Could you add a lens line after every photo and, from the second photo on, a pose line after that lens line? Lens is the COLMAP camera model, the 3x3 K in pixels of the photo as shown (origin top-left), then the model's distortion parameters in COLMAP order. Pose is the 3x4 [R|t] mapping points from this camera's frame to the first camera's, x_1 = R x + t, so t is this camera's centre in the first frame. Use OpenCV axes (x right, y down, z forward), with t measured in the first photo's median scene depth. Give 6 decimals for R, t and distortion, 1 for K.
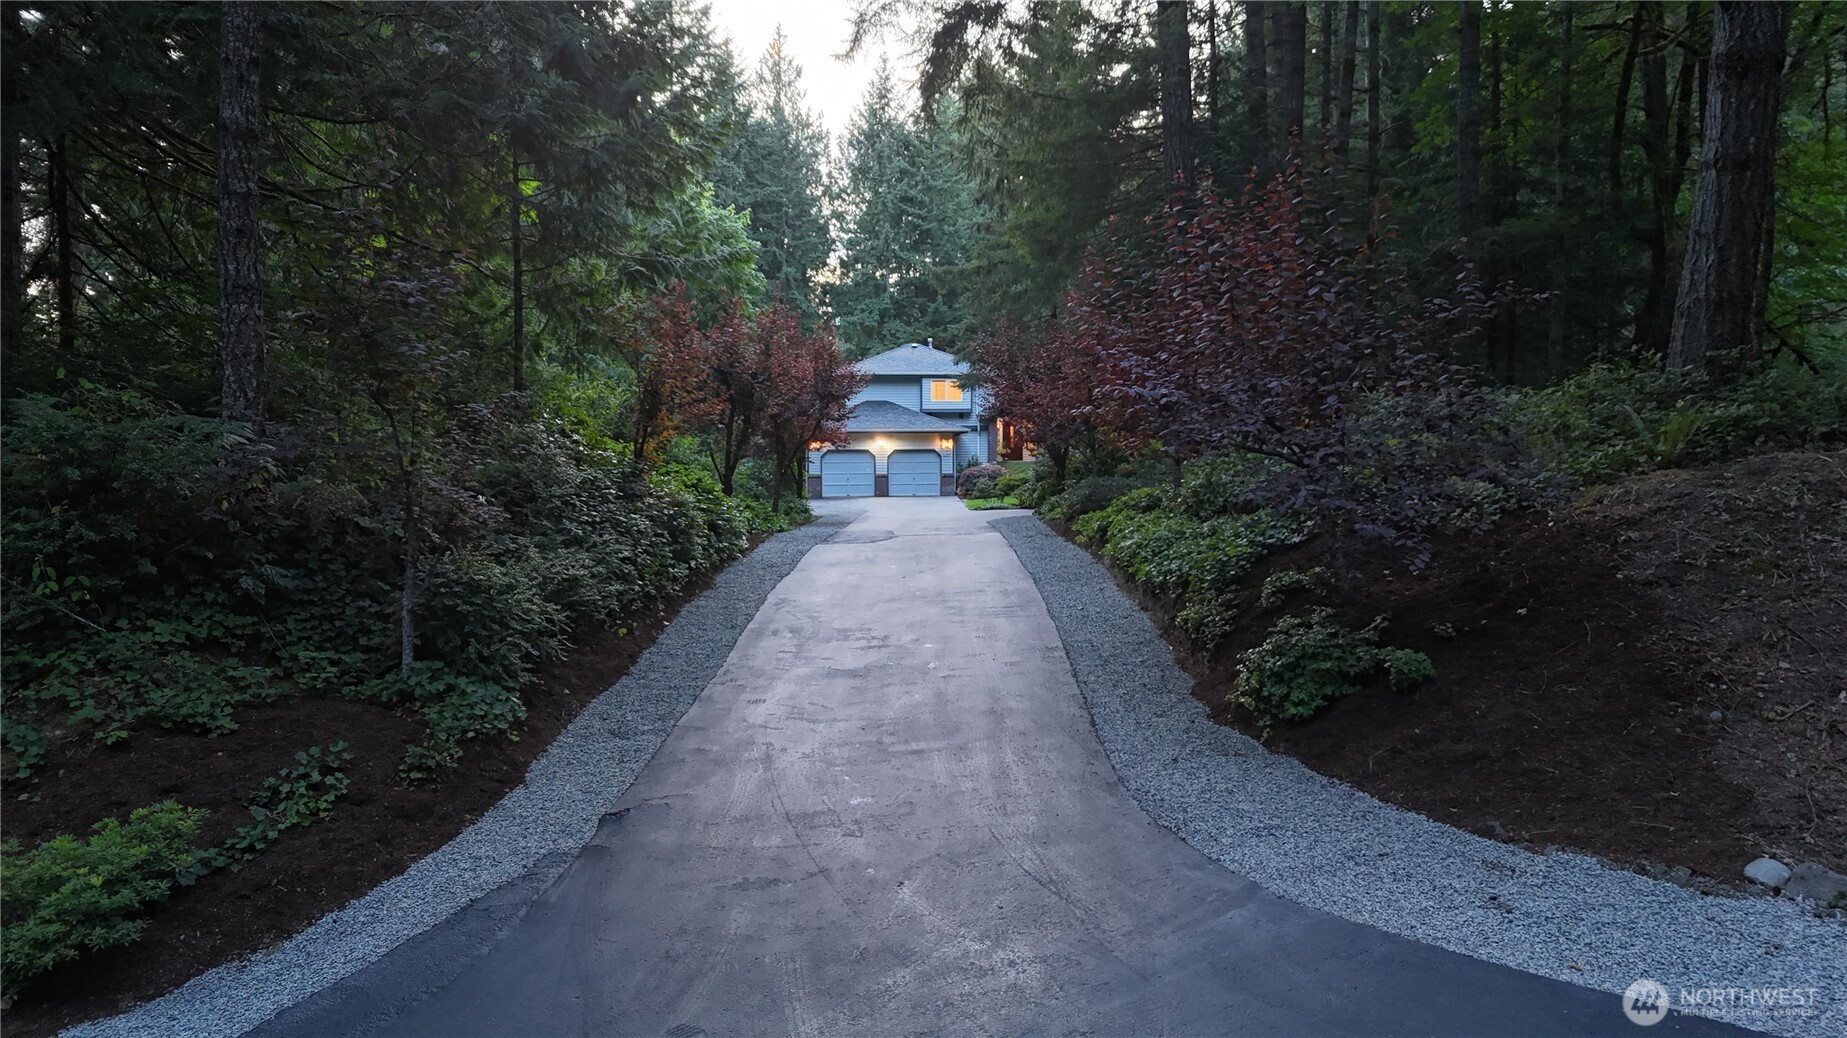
lens RADIAL K [[1351.4, 0, 924.4], [0, 1351.4, 517.9], [0, 0, 1]] dist [0.056727, -0.042034]
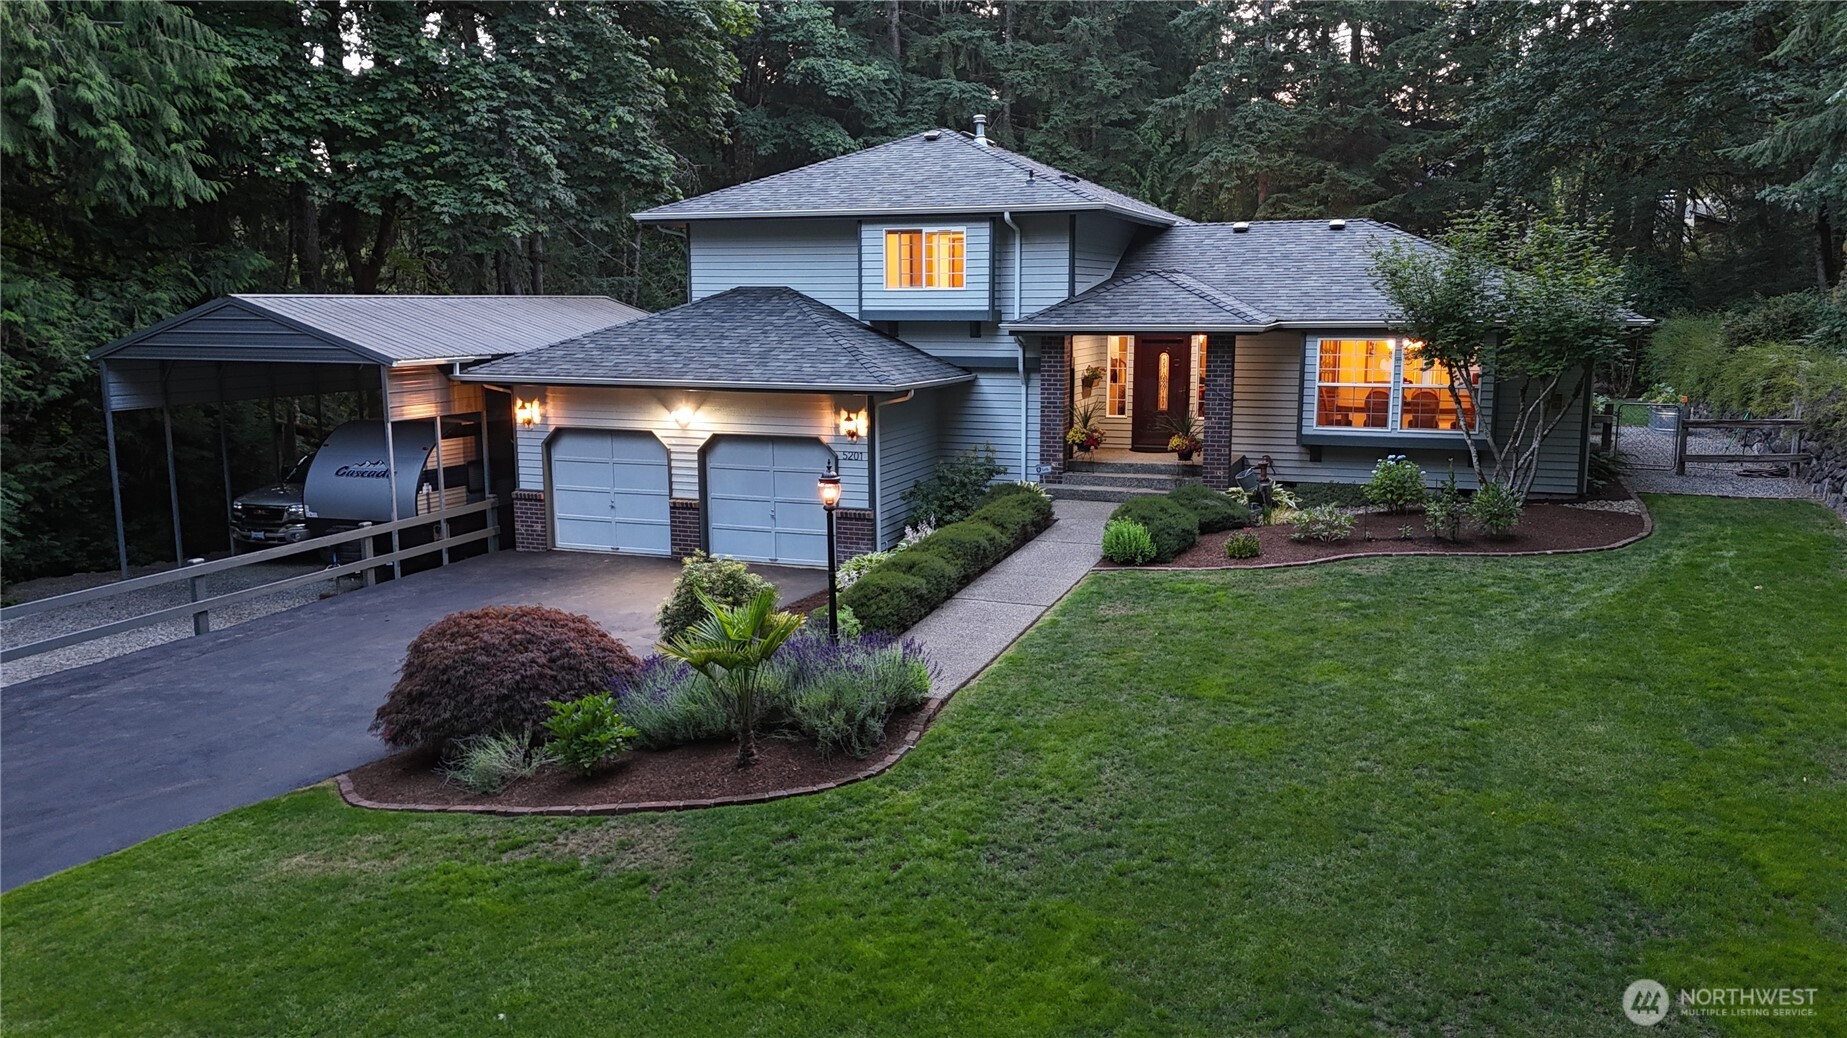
lens RADIAL K [[1351.4, 0, 919.5], [0, 1351.4, 522.1], [0, 0, 1]] dist [0.056727, -0.042034]
pose [[0.899575, 0.073801, -0.430486, 0.181197], [-0.017298, 0.990868, 0.133724, -0.075918], [0.436424, -0.112848, 0.892636, 0.698843]]
